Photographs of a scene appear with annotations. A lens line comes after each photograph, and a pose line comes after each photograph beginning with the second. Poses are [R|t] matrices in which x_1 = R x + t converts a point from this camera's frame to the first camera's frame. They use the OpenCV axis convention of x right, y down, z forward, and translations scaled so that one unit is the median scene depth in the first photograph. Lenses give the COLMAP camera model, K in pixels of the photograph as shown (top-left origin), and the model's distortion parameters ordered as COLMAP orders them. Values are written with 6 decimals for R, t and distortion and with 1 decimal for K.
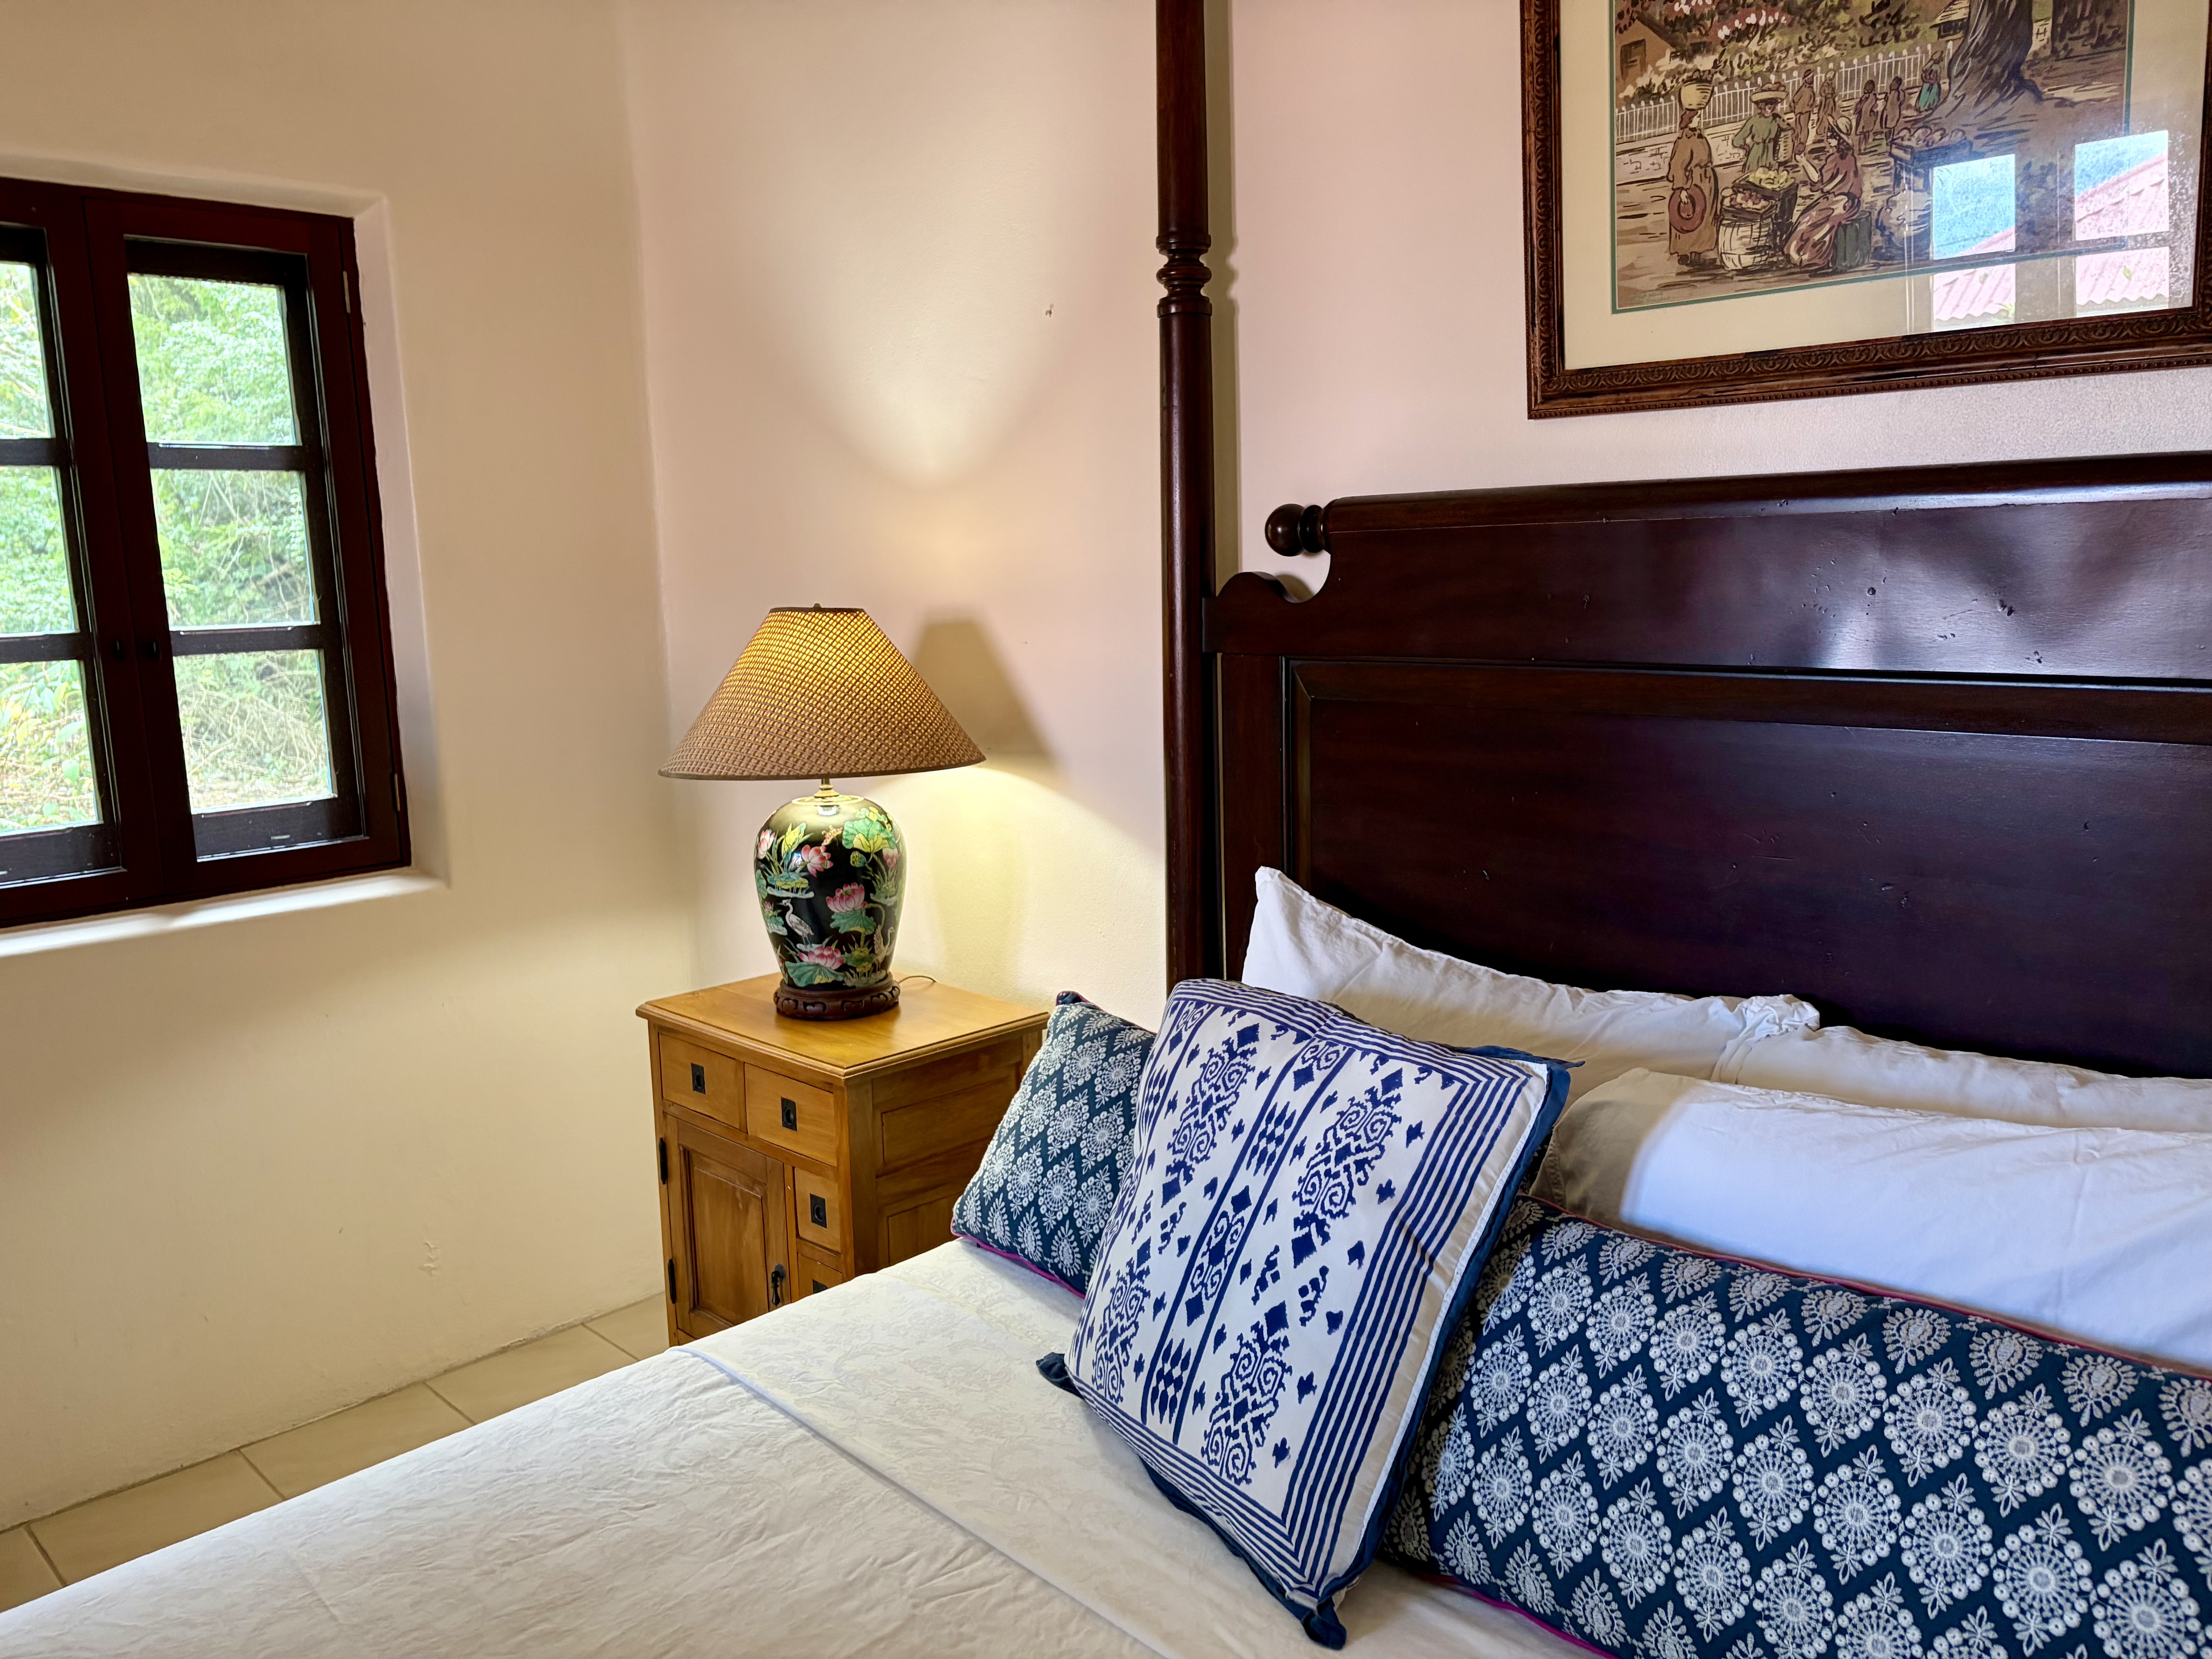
lens RADIAL K [[1730.1, 0, 1109.7], [0, 1730.1, 813.6], [0, 0, 1]] dist [0.055727, -0.059397]
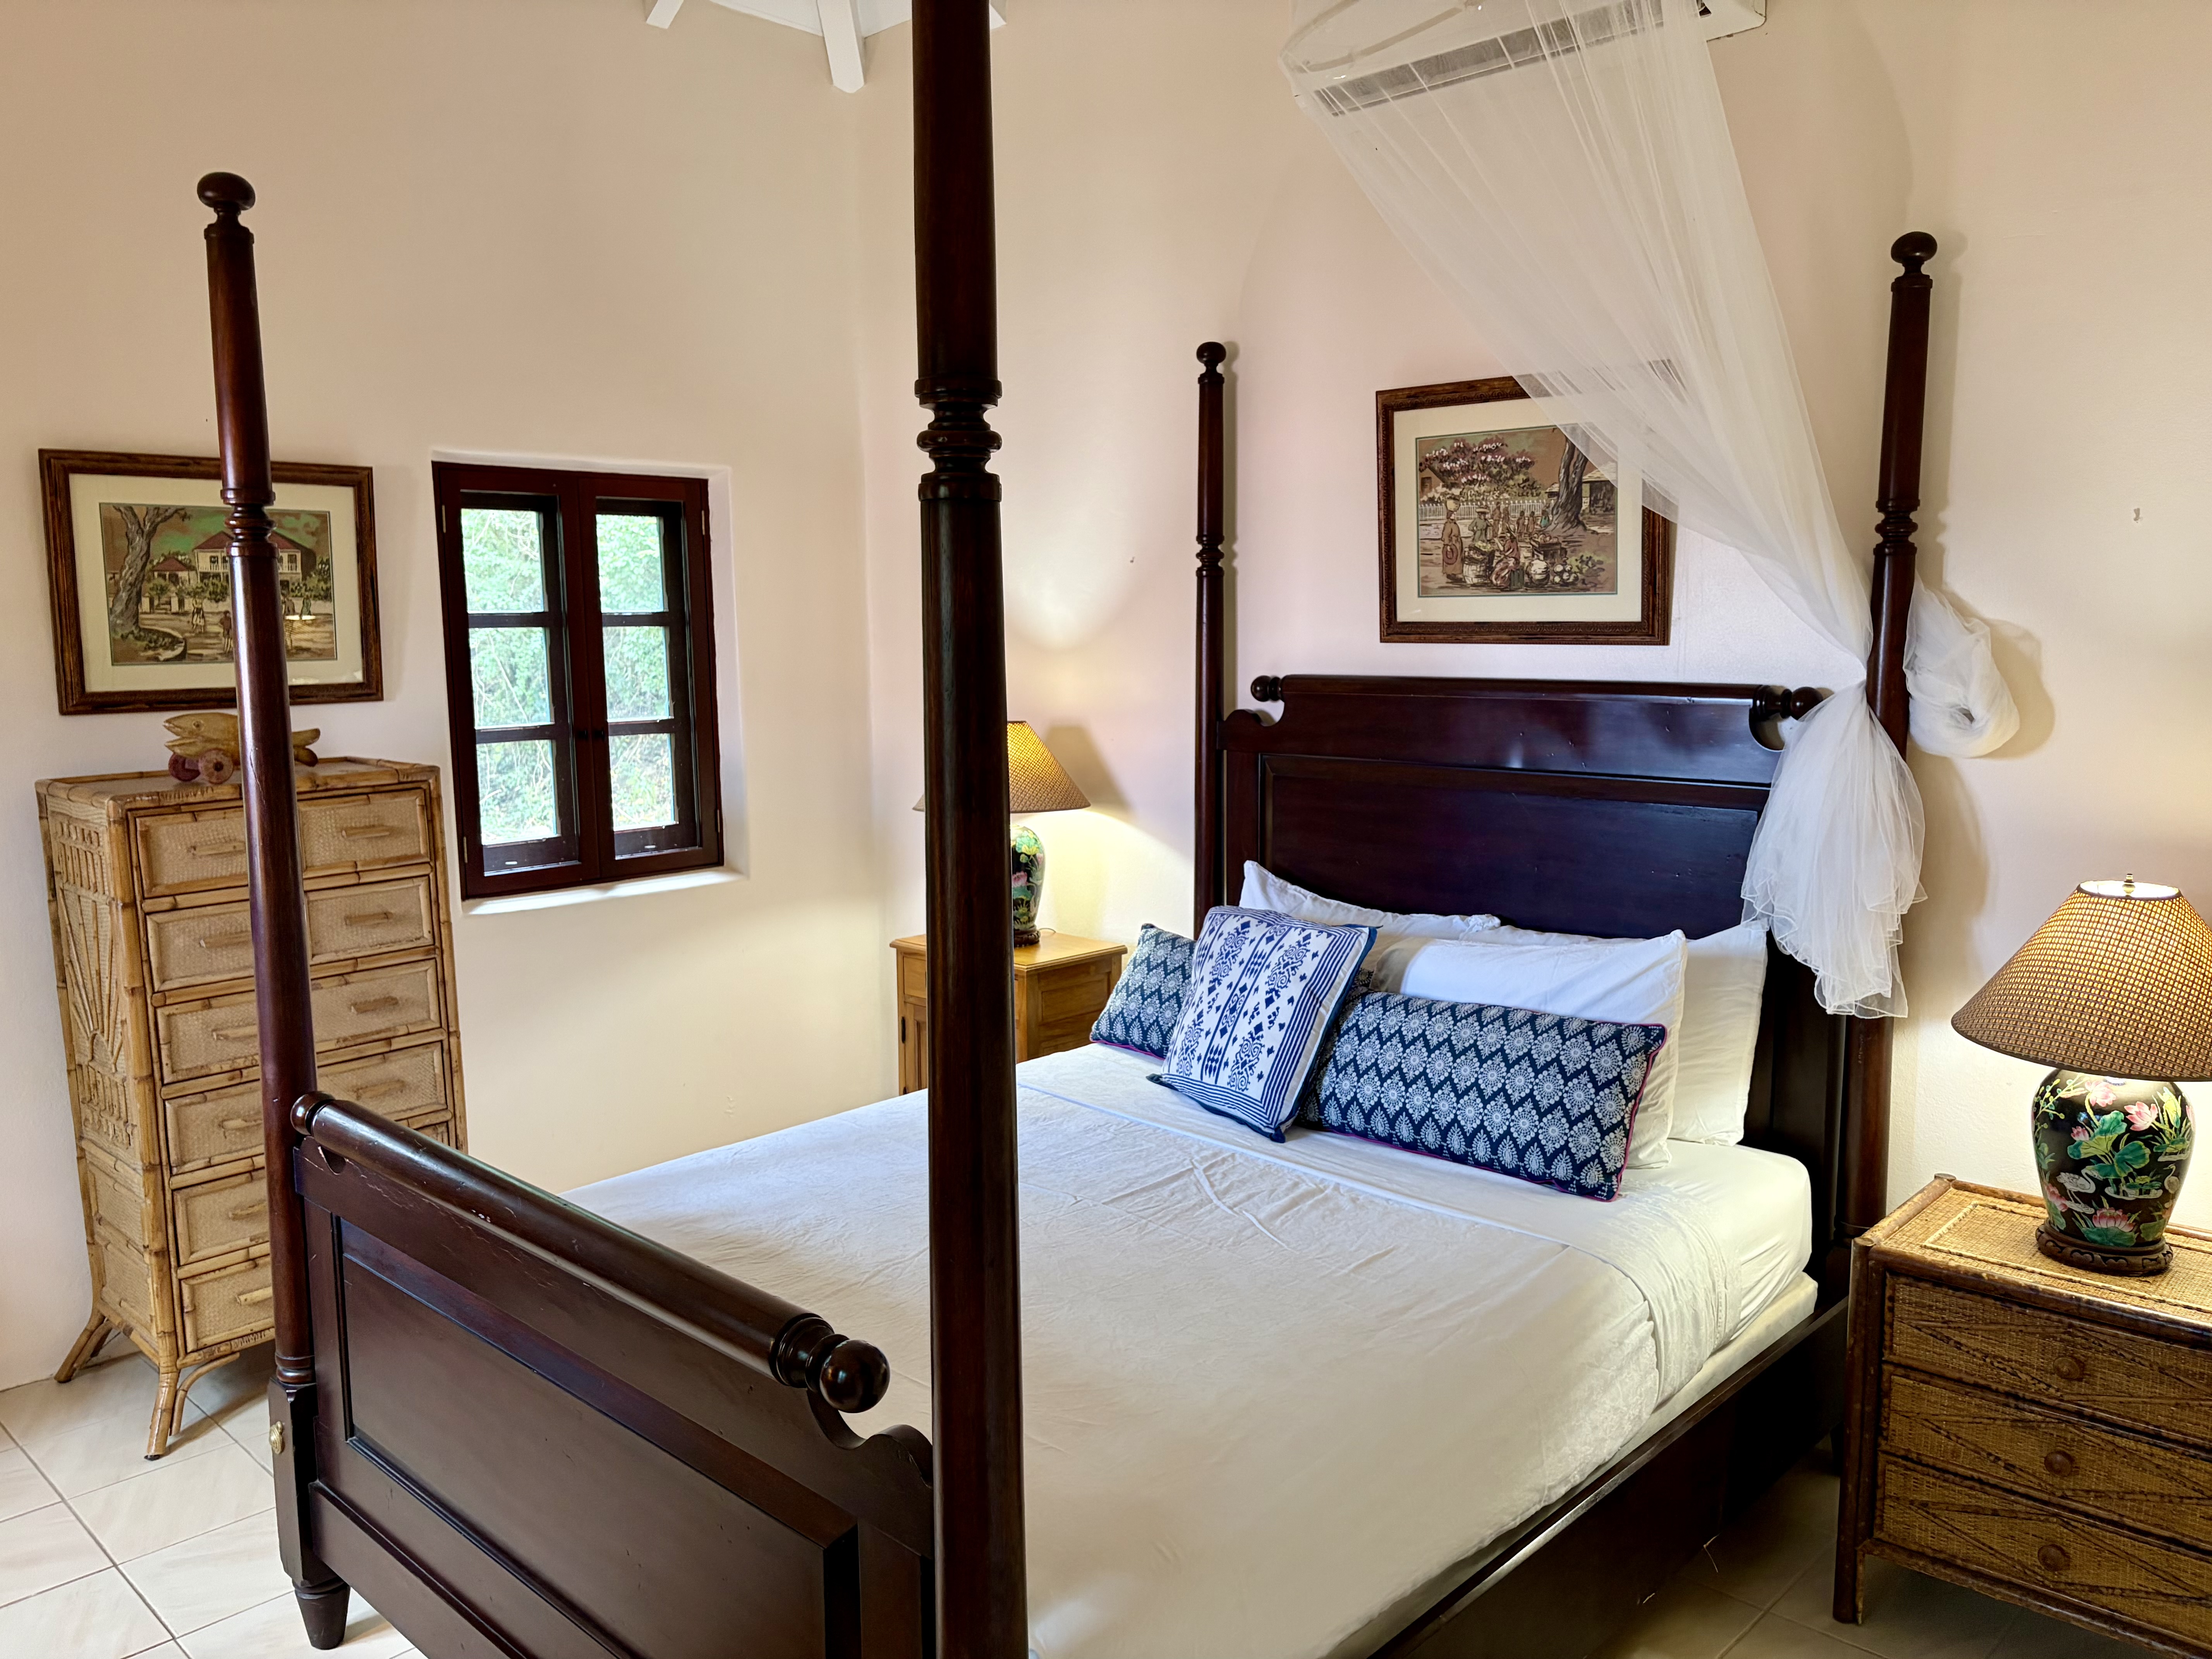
lens RADIAL K [[1730.1, 0, 1109.3], [0, 1730.1, 843.6], [0, 0, 1]] dist [0.055727, -0.059397]
pose [[0.999475, 0.014939, 0.028739, -0.142069], [-0.014430, 0.999737, -0.017843, 0.055481], [-0.028998, 0.017419, 0.999428, -1.084613]]
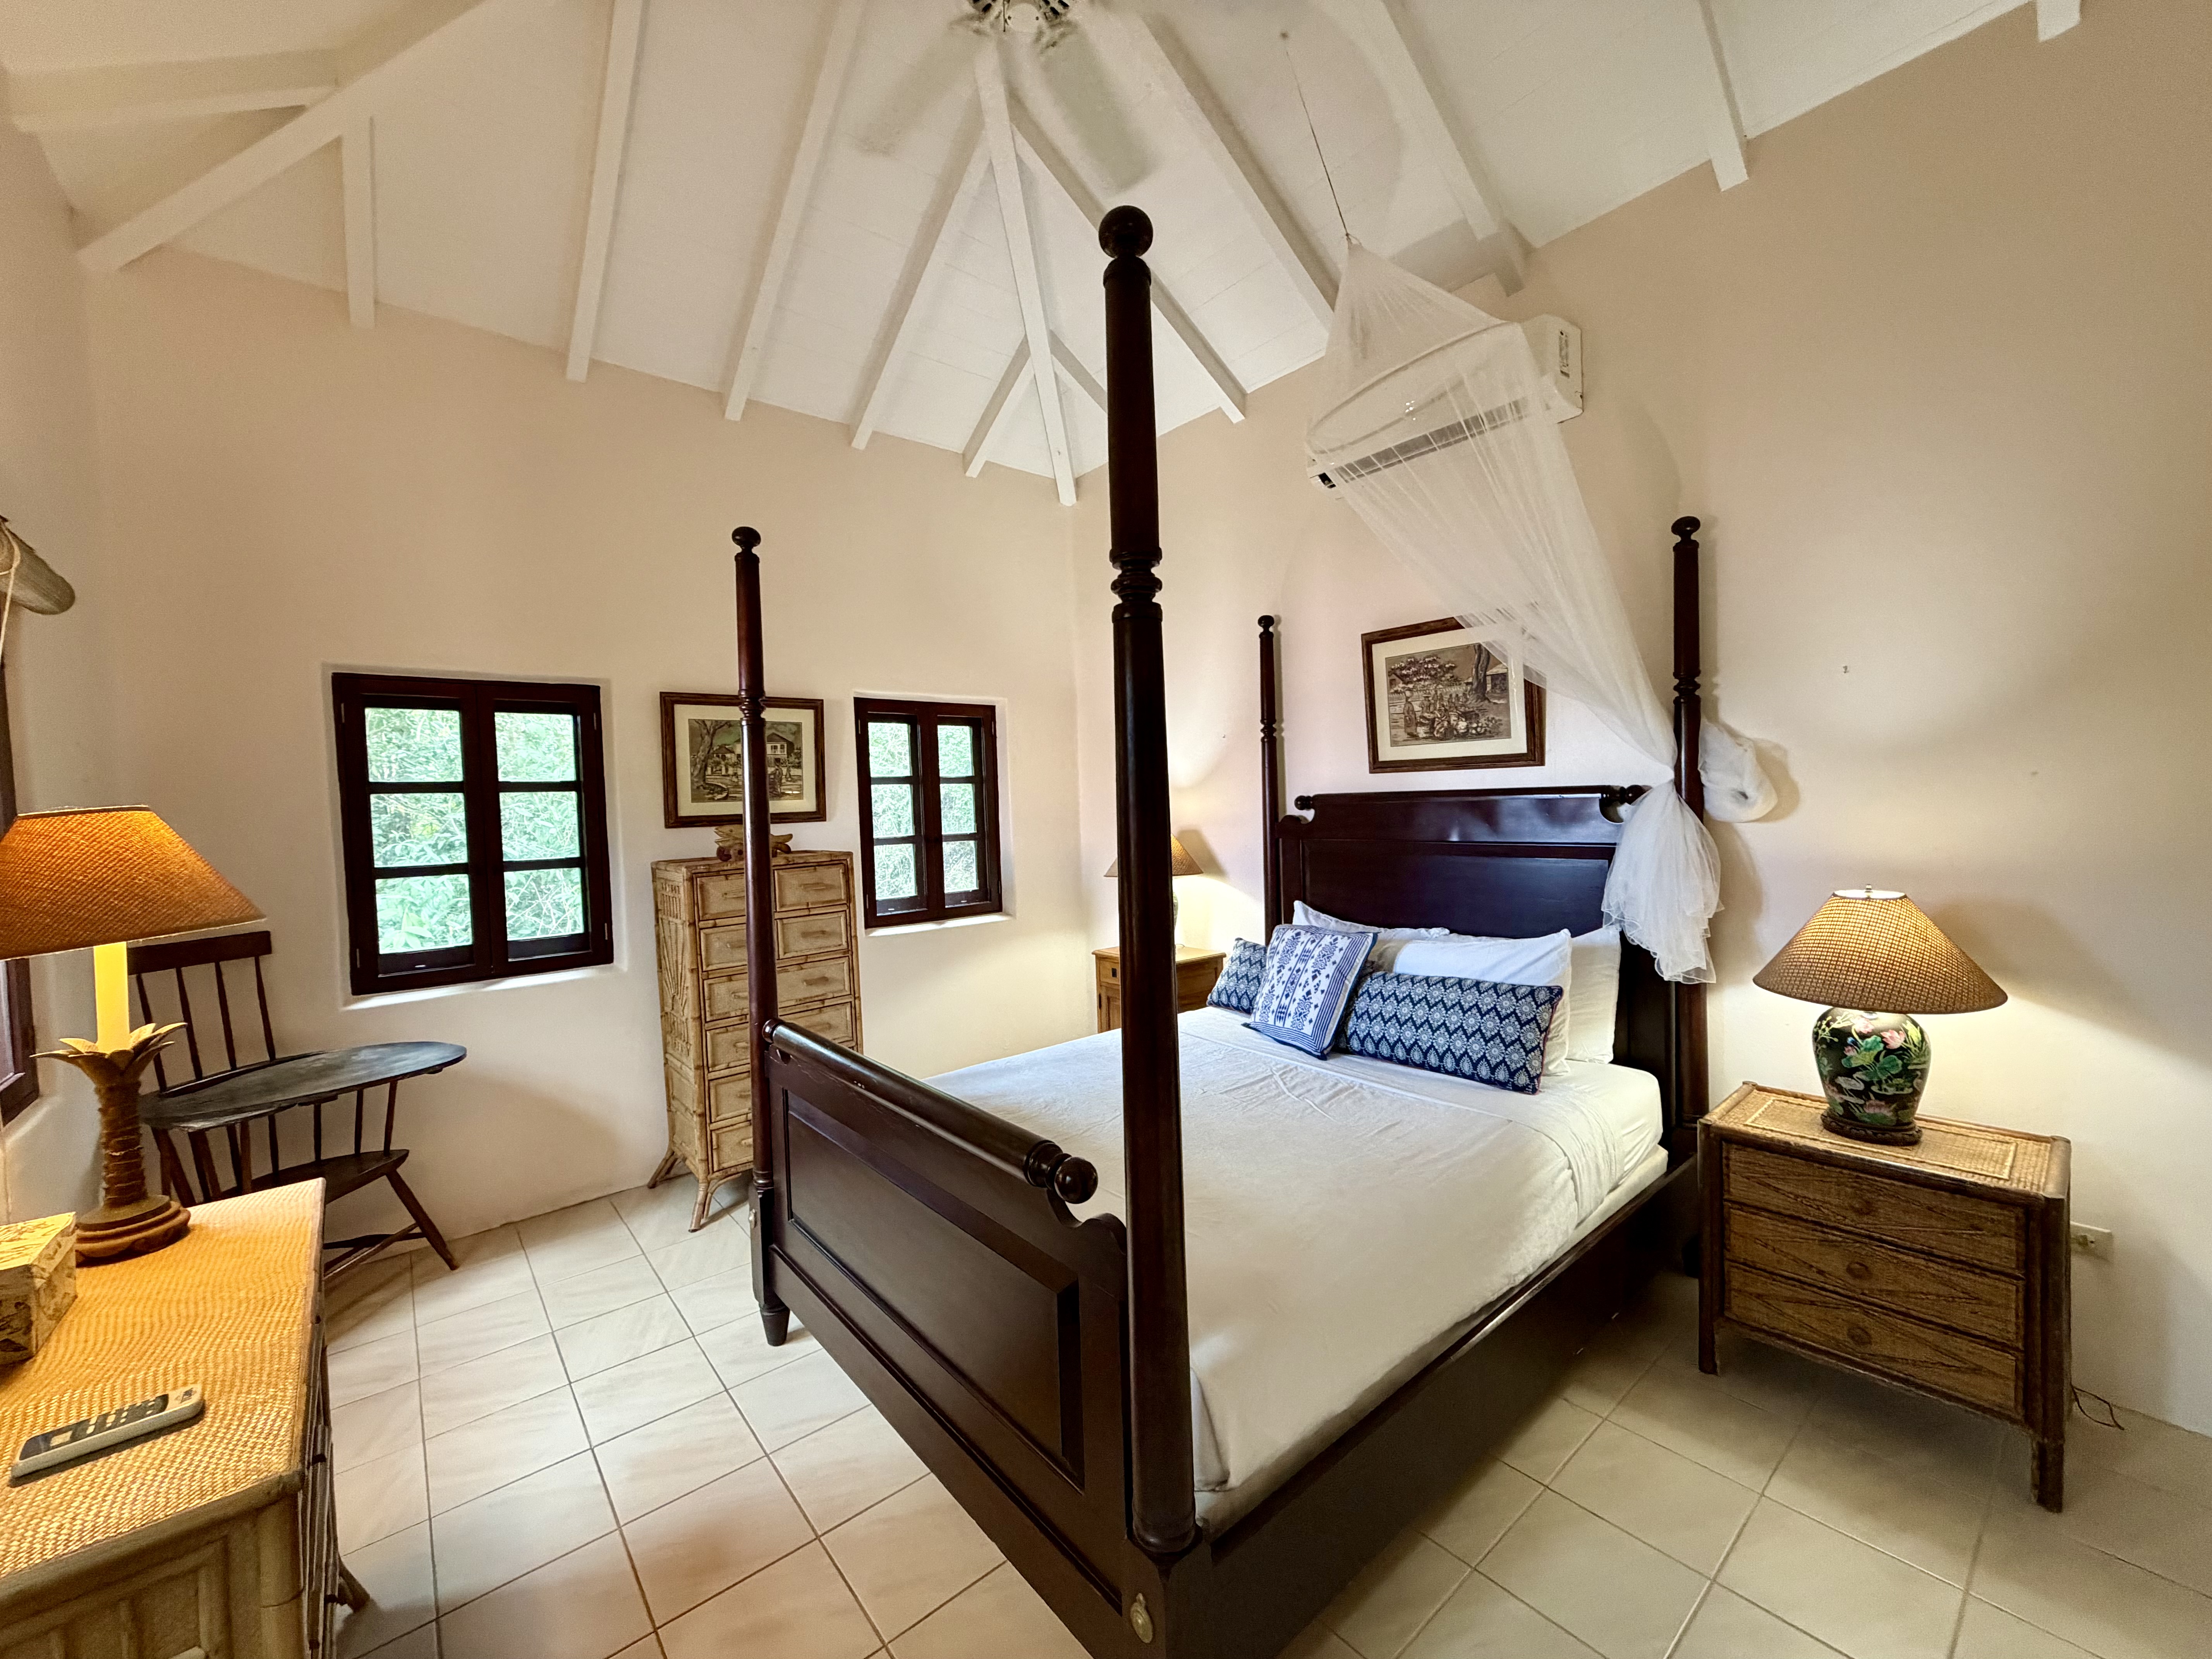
lens RADIAL K [[912.2, 0, 1098.6], [0, 912.2, 823.8], [0, 0, 1]] dist [0.000434, -0.000031]
pose [[0.996046, -0.002290, -0.088814, -0.158364], [-0.008658, 0.992407, -0.122692, 0.118842], [0.088421, 0.122975, 0.988463, -0.948553]]
